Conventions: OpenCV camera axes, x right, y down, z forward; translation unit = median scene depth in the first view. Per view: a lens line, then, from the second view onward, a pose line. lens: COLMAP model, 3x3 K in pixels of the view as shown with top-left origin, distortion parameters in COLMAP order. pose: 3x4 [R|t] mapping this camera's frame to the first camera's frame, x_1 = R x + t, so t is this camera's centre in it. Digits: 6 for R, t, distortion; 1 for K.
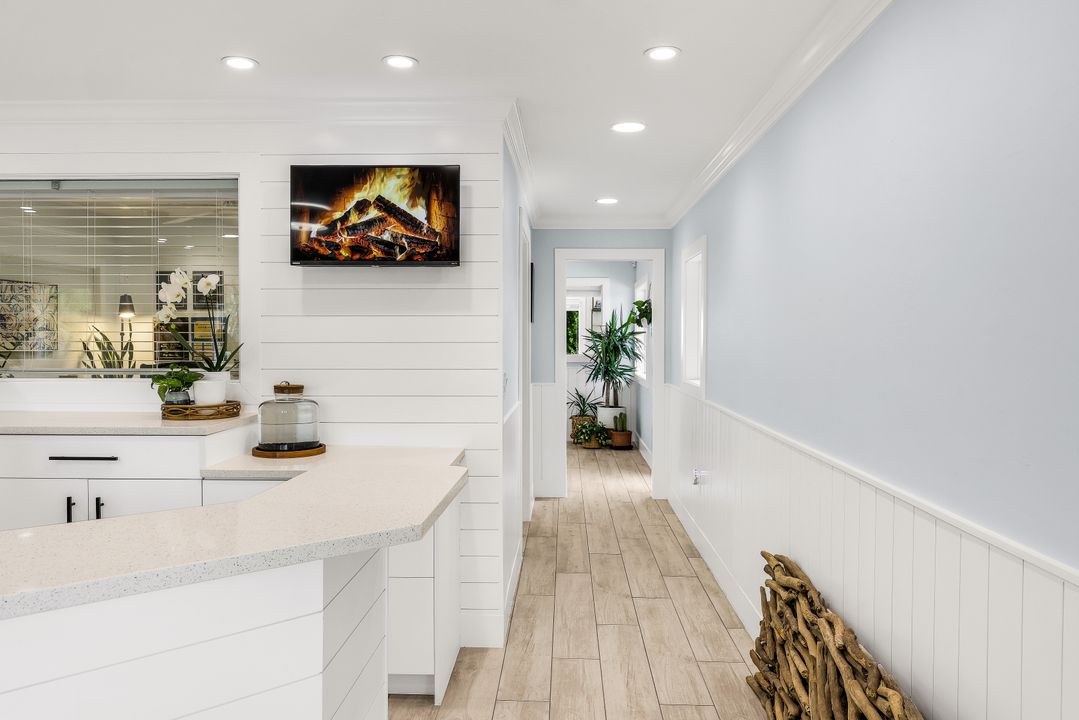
lens RADIAL K [[822.3, 0, 539.4], [0, 822.3, 343.6], [0, 0, 1]] dist [-0.001988, -0.000474]
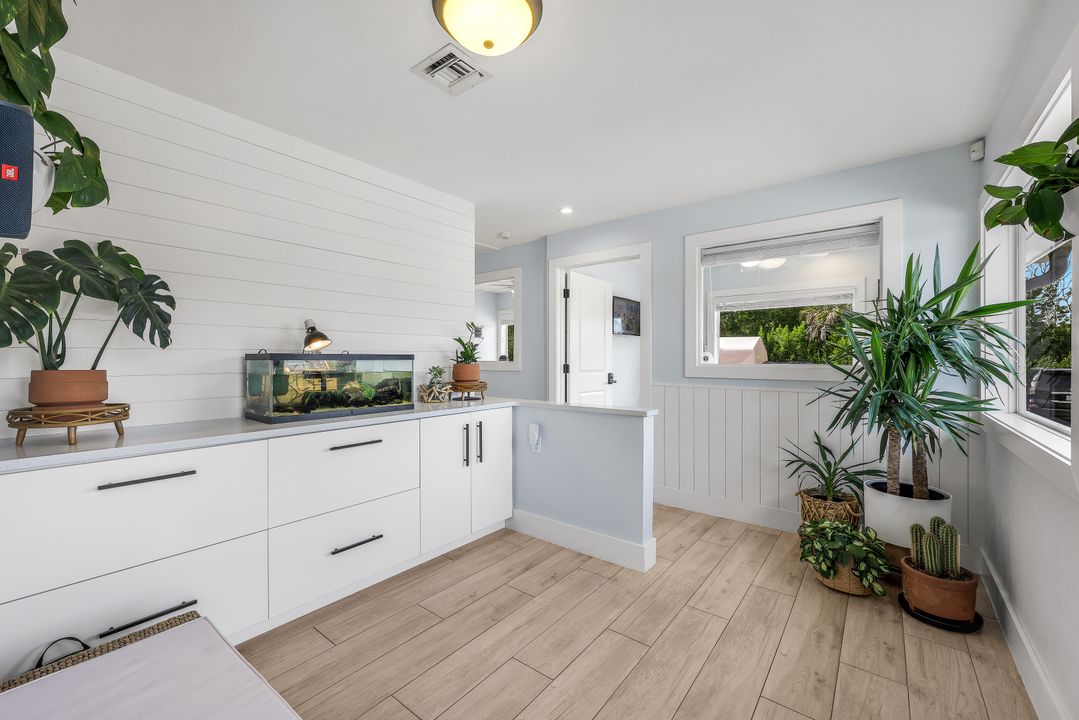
lens RADIAL K [[437.7, 0, 535.5], [0, 437.7, 356.3], [0, 0, 1]] dist [0.000389, -0.000053]
pose [[0.806022, 0.000099, -0.591885, 0.070617], [-0.008640, 0.999895, -0.011599, 0.013162], [0.591822, 0.014463, 0.805939, 0.736766]]
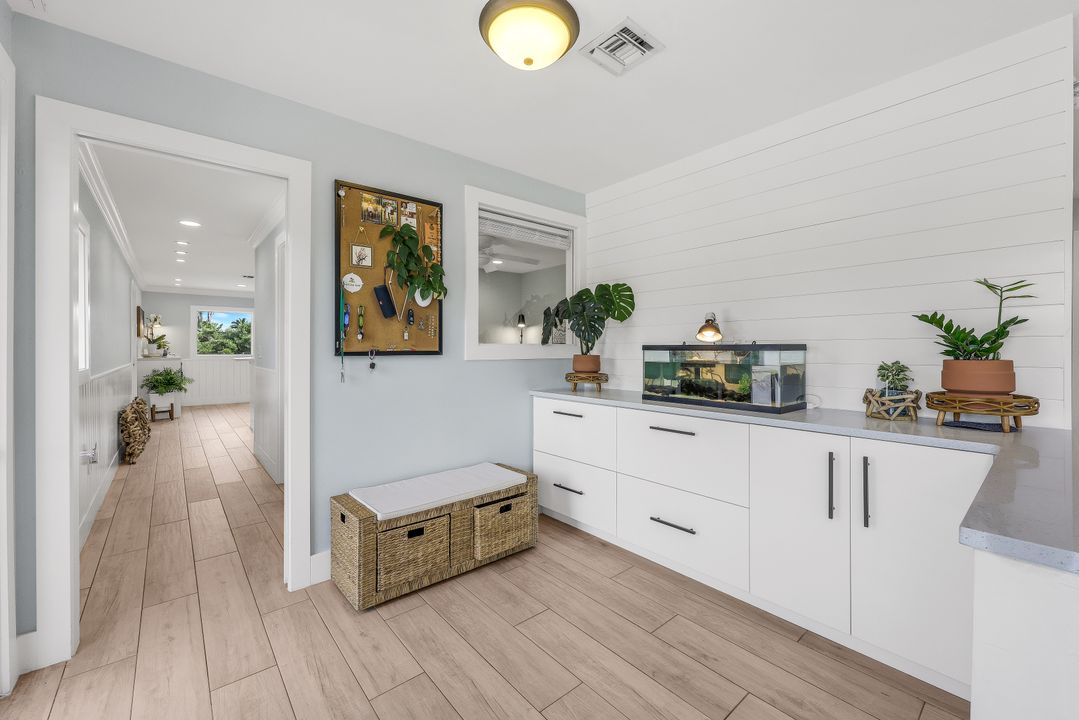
lens RADIAL K [[441.1, 0, 541.5], [0, 441.1, 347.5], [0, 0, 1]] dist [-0.000579, -0.000018]
pose [[-0.736538, 0.003250, -0.676389, 0.087396], [-0.003581, 0.999956, 0.008705, 0.004996], [0.676387, 0.008834, -0.736493, 1.350306]]
